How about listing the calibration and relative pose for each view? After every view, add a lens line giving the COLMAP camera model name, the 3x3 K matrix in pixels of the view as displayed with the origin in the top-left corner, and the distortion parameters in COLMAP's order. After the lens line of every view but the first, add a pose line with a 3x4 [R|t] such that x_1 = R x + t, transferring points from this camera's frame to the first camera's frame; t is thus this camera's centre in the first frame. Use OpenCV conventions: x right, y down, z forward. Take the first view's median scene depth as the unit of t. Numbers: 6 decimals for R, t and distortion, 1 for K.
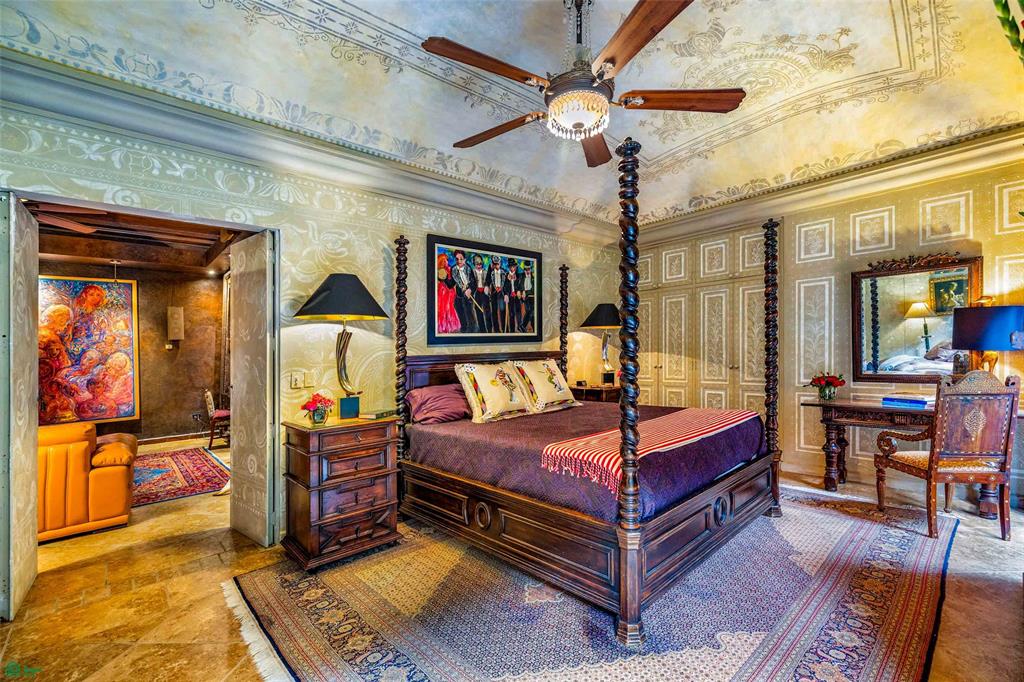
lens RADIAL K [[440.7, 0, 521.9], [0, 440.7, 335.3], [0, 0, 1]] dist [0.000745, 0.000827]
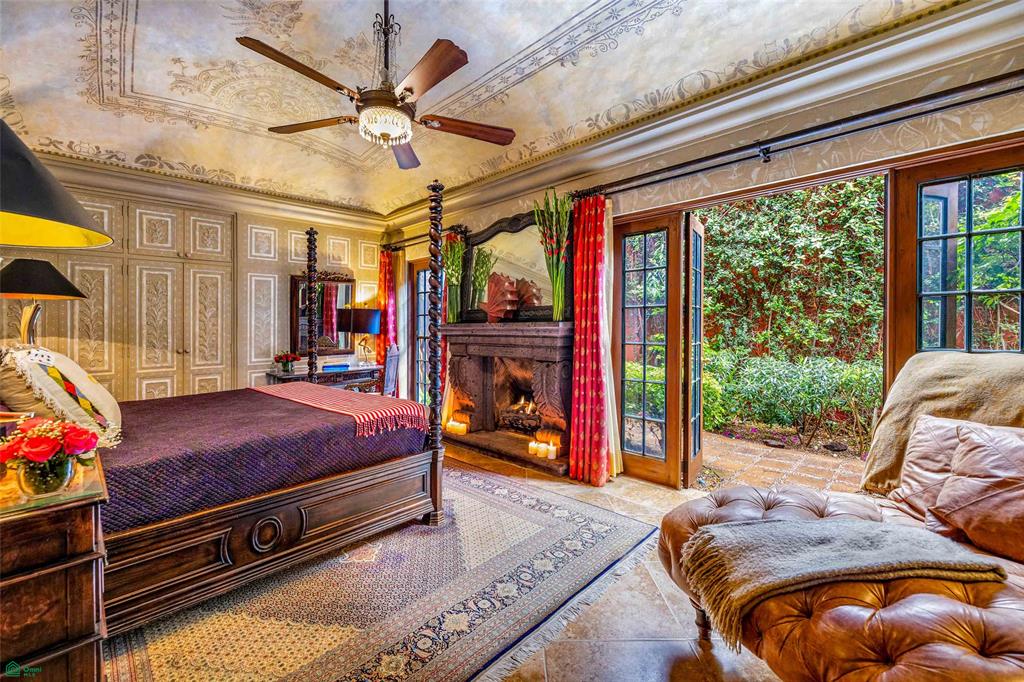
lens RADIAL K [[440.7, 0, 515.8], [0, 440.7, 324.7], [0, 0, 1]] dist [0.000745, 0.000827]
pose [[-0.055654, 0.032221, 0.997930, -0.519832], [-0.021491, 0.999209, -0.033461, 0.030934], [-0.998219, -0.023309, -0.054917, 0.347691]]
